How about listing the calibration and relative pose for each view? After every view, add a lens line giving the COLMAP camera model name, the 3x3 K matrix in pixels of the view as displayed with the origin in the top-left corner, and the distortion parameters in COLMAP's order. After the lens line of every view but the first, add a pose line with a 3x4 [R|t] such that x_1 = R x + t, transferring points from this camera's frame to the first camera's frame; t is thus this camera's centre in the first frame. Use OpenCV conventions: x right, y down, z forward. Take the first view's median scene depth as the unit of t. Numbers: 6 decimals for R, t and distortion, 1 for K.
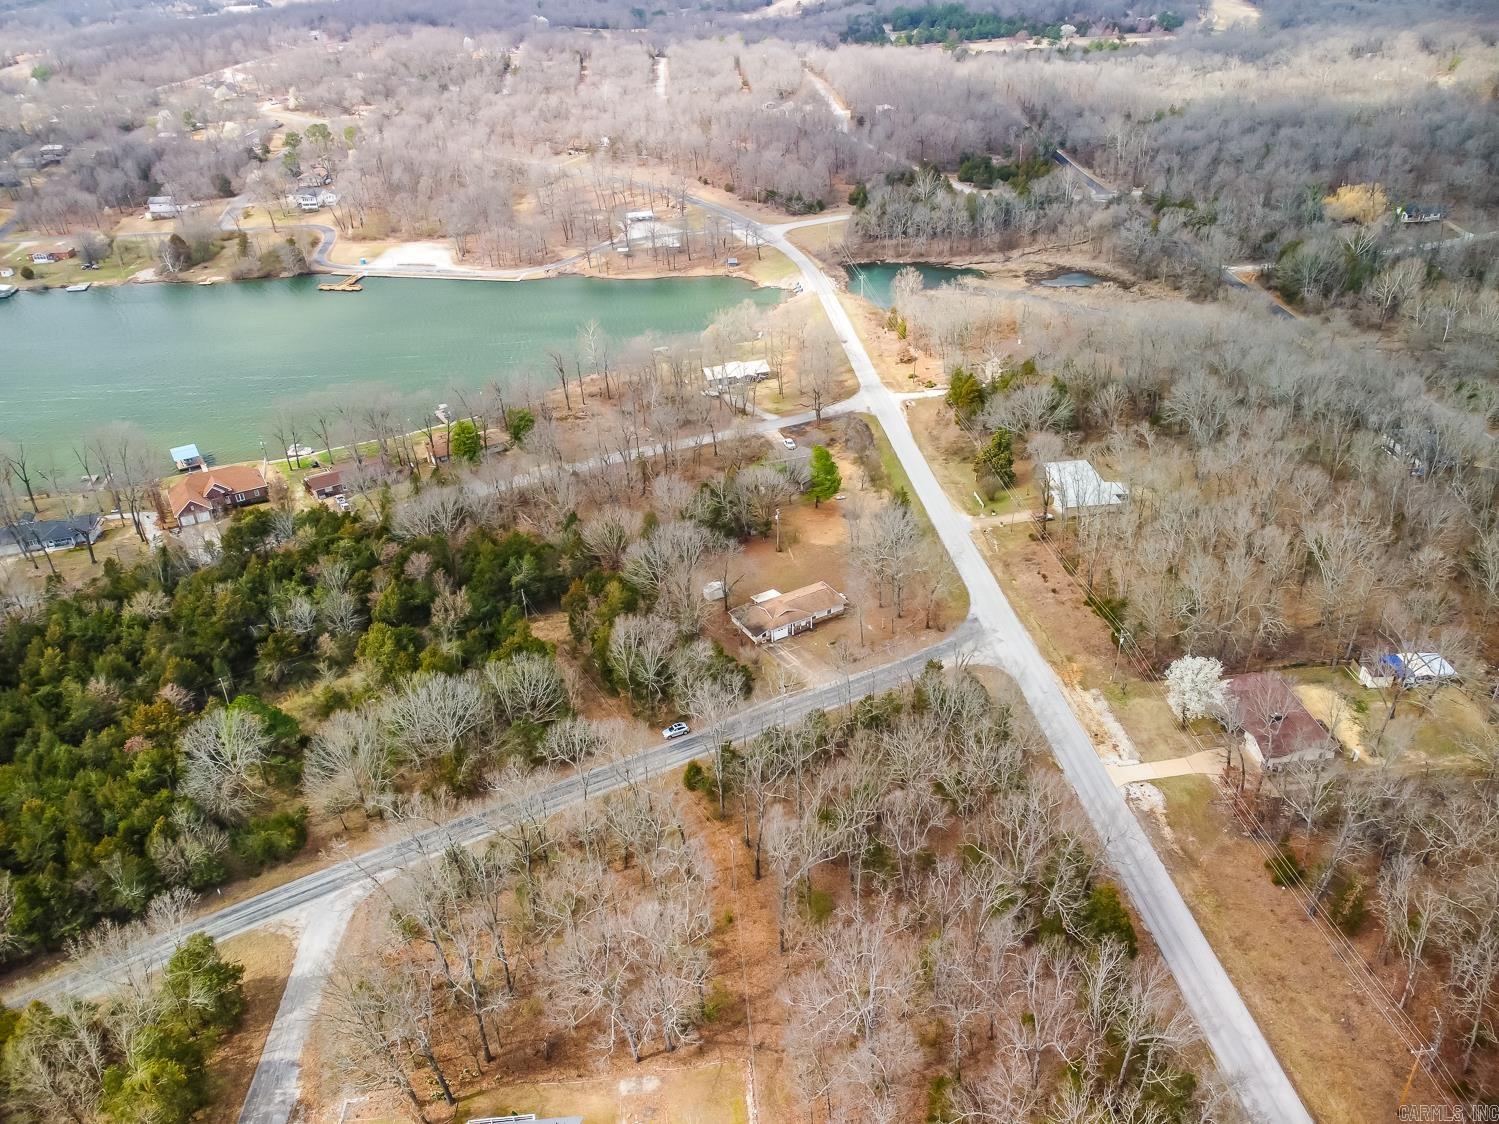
lens RADIAL K [[1129.7, 0, 749.5], [0, 1129.7, 562.0], [0, 0, 1]] dist [0.013416, -0.003966]
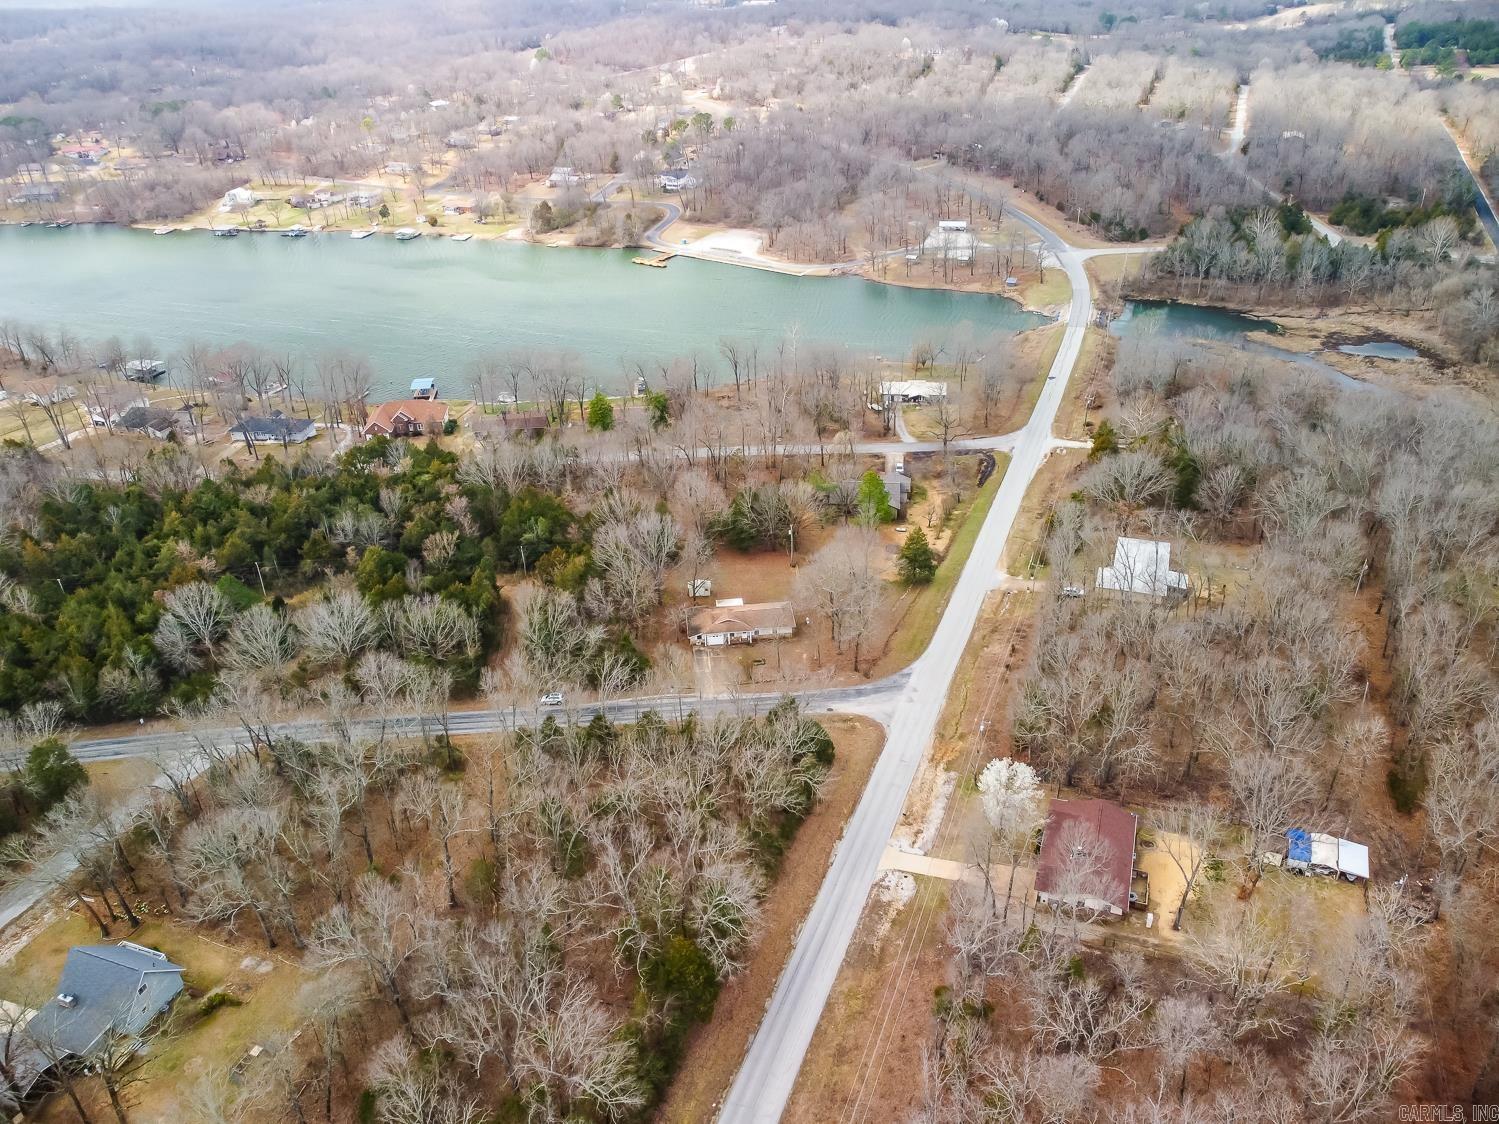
lens RADIAL K [[1128.3, 0, 749.5], [0, 1128.3, 562.0], [0, 0, 1]] dist [0.007206, -0.001253]
pose [[0.905700, 0.211595, -0.367334, 0.253105], [-0.210758, 0.976596, 0.042902, -0.033953], [0.367815, 0.038562, 0.929099, 0.037216]]
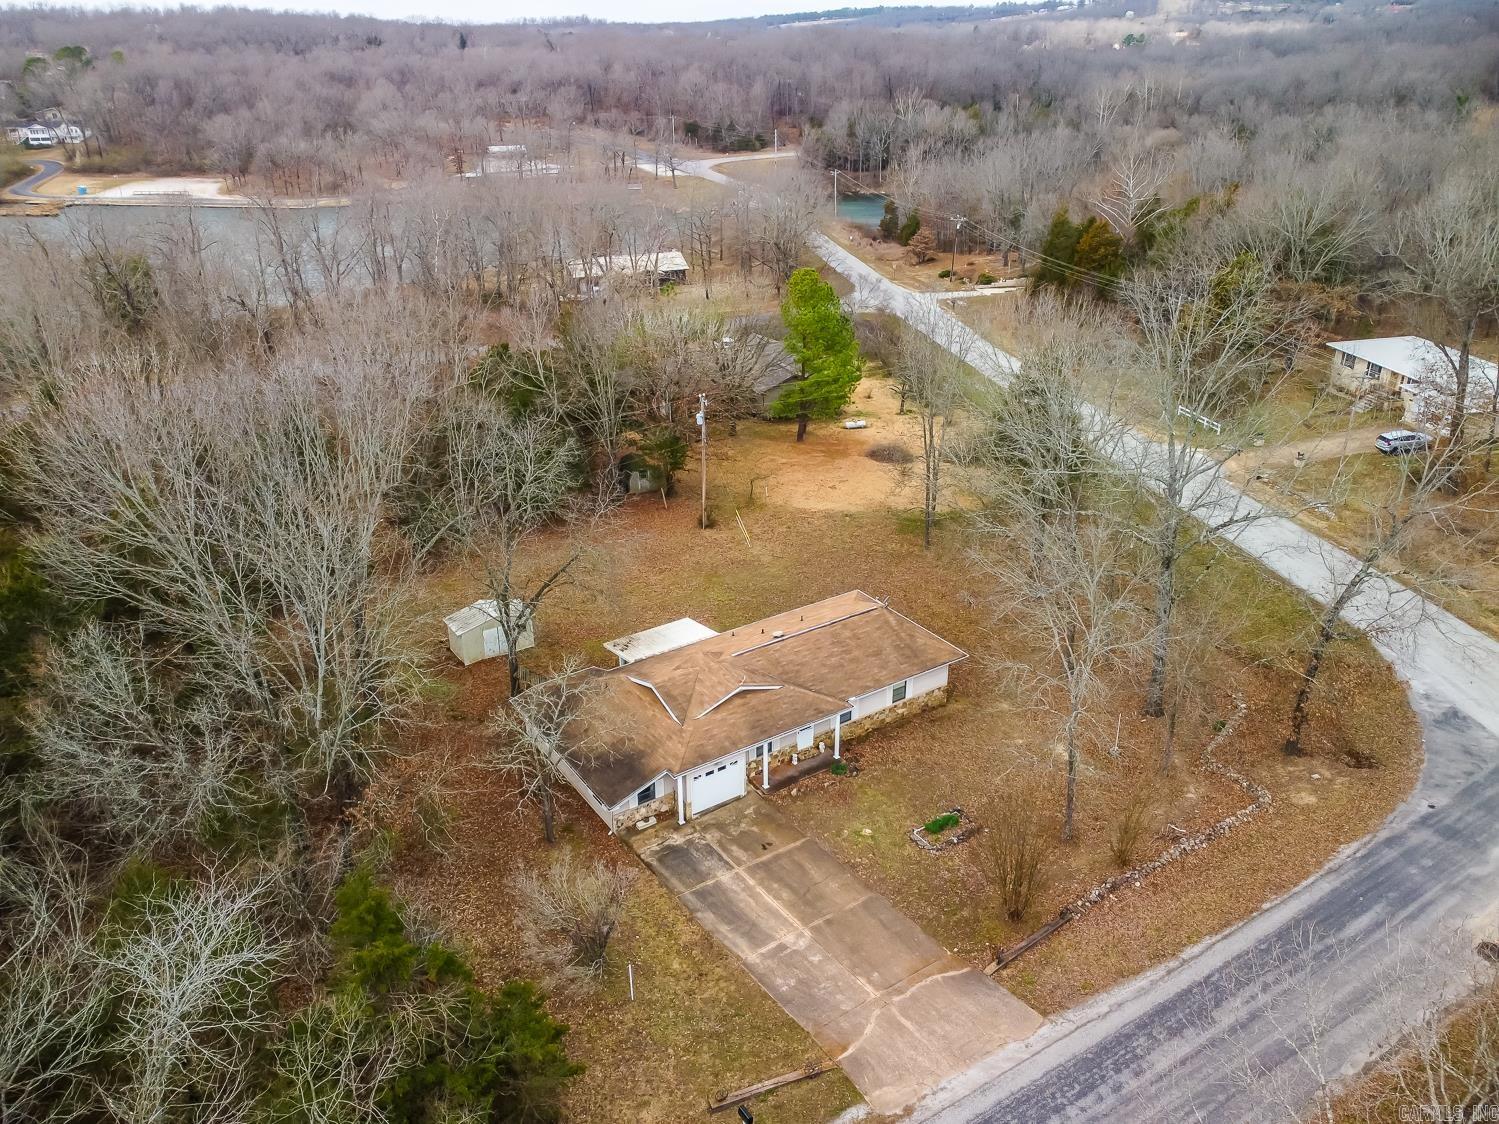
lens RADIAL K [[1128.3, 0, 749.5], [0, 1128.3, 562.0], [0, 0, 1]] dist [0.007206, -0.001253]
pose [[0.997868, -0.003685, 0.065167, 0.011700], [0.009364, 0.996160, -0.087050, 0.022385], [-0.064596, 0.087474, 0.994070, 0.461604]]
